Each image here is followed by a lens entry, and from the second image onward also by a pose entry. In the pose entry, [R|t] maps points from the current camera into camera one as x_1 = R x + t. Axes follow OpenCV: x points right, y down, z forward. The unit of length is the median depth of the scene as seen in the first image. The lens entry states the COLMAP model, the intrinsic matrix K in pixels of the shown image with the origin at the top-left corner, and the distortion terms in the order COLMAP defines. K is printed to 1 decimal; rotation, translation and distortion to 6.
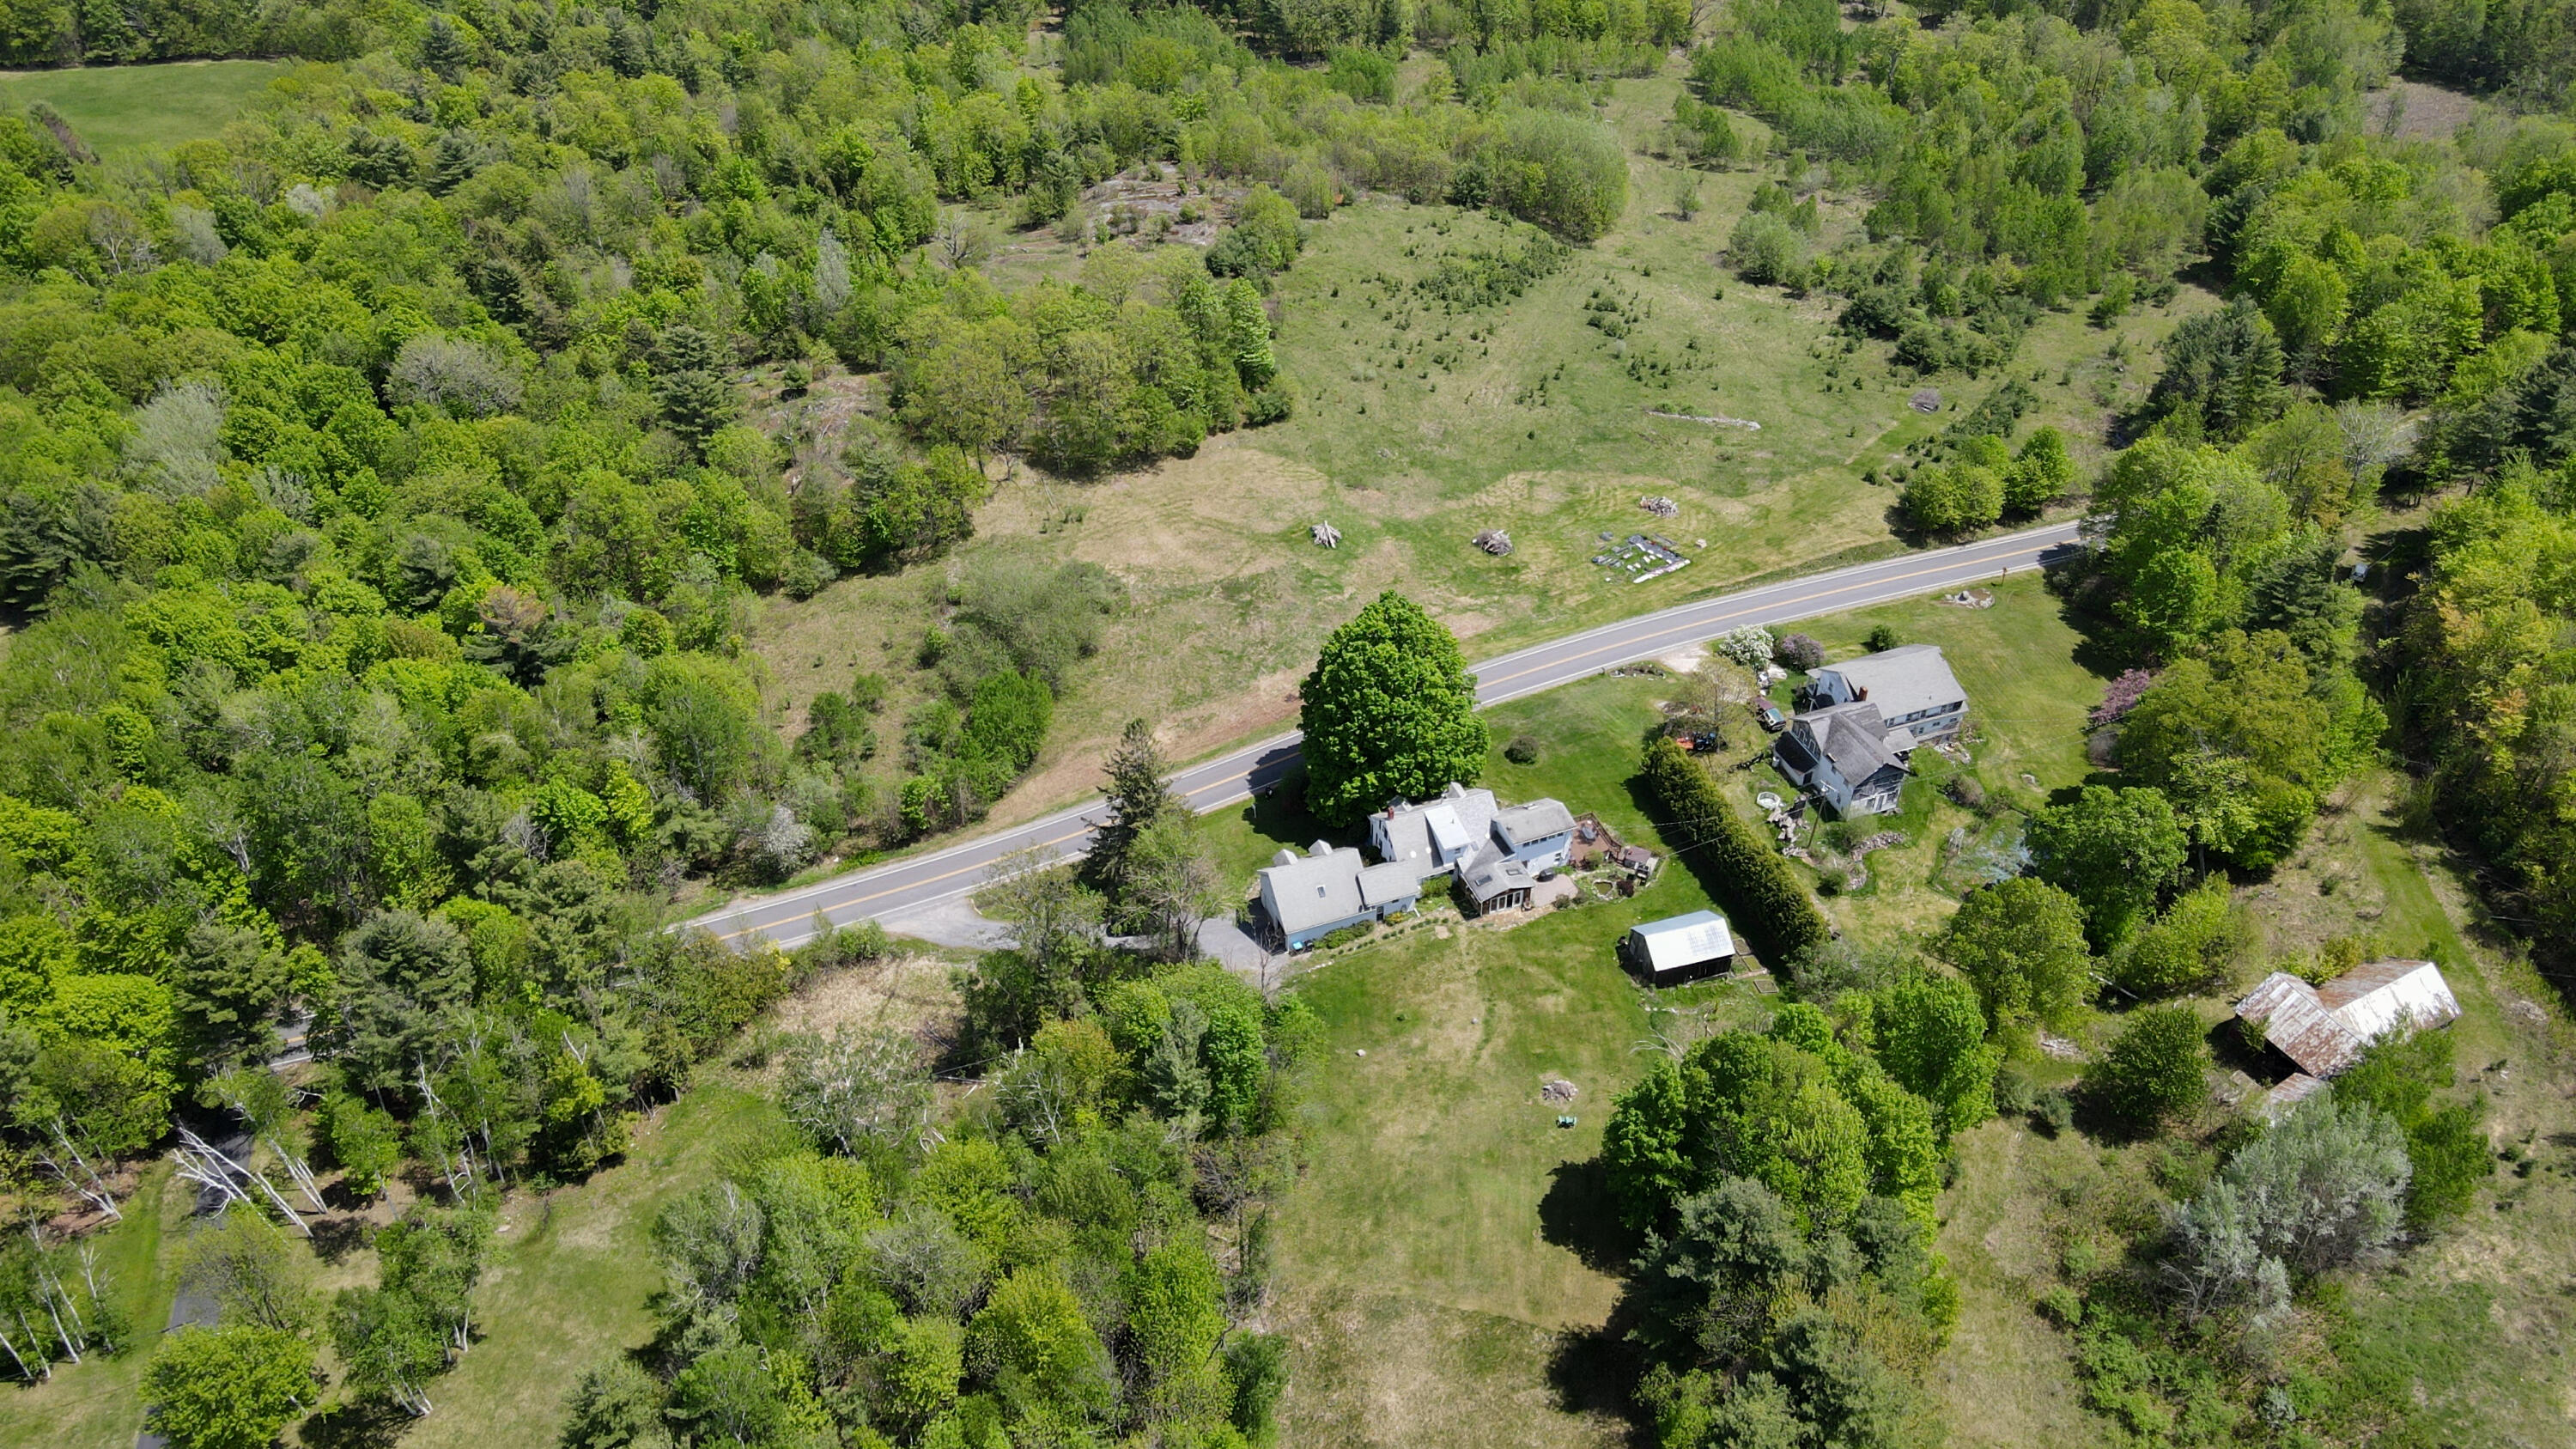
lens RADIAL K [[1911.5, 0, 1297.6], [0, 1911.5, 723.8], [0, 0, 1]] dist [-0.018685, 0.064585]
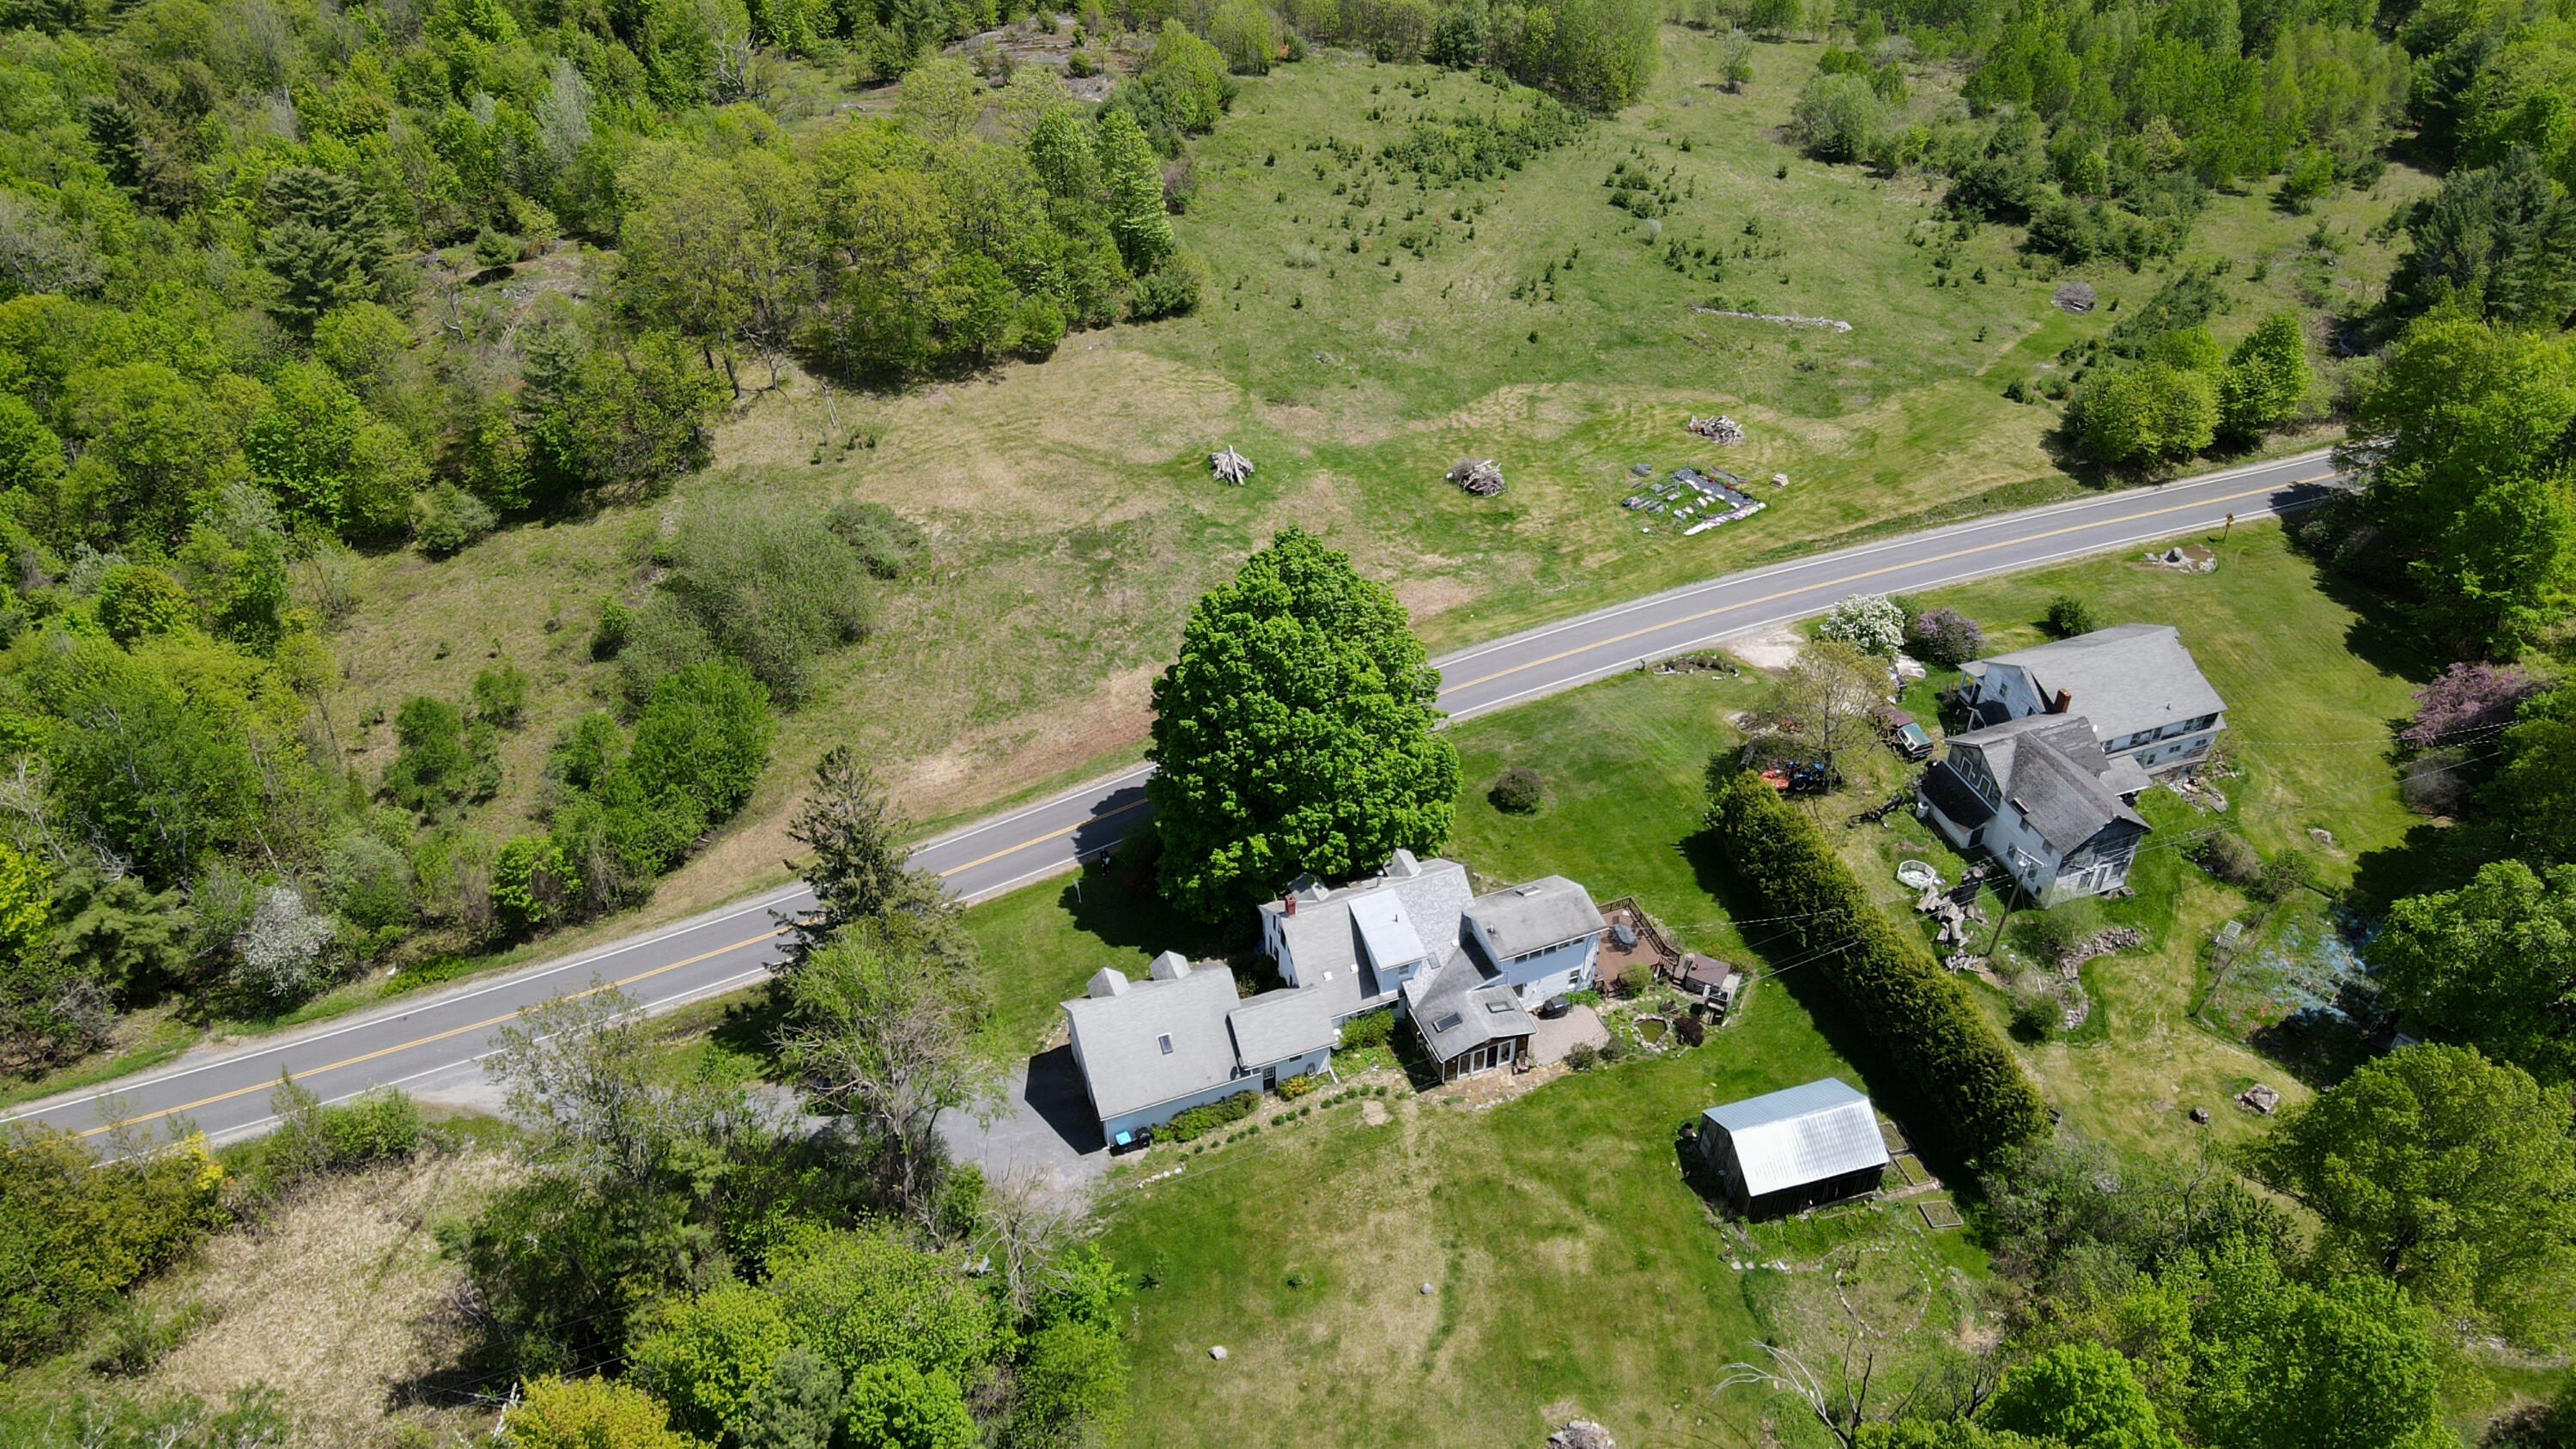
lens RADIAL K [[1911.9, 0, 1297.5], [0, 1911.9, 719.2], [0, 0, 1]] dist [-0.010131, 0.041044]
pose [[0.999994, 0.000751, -0.003393, 0.044021], [-0.000763, 0.999993, -0.003535, -0.006757], [0.003390, 0.003538, 0.999988, 0.342399]]
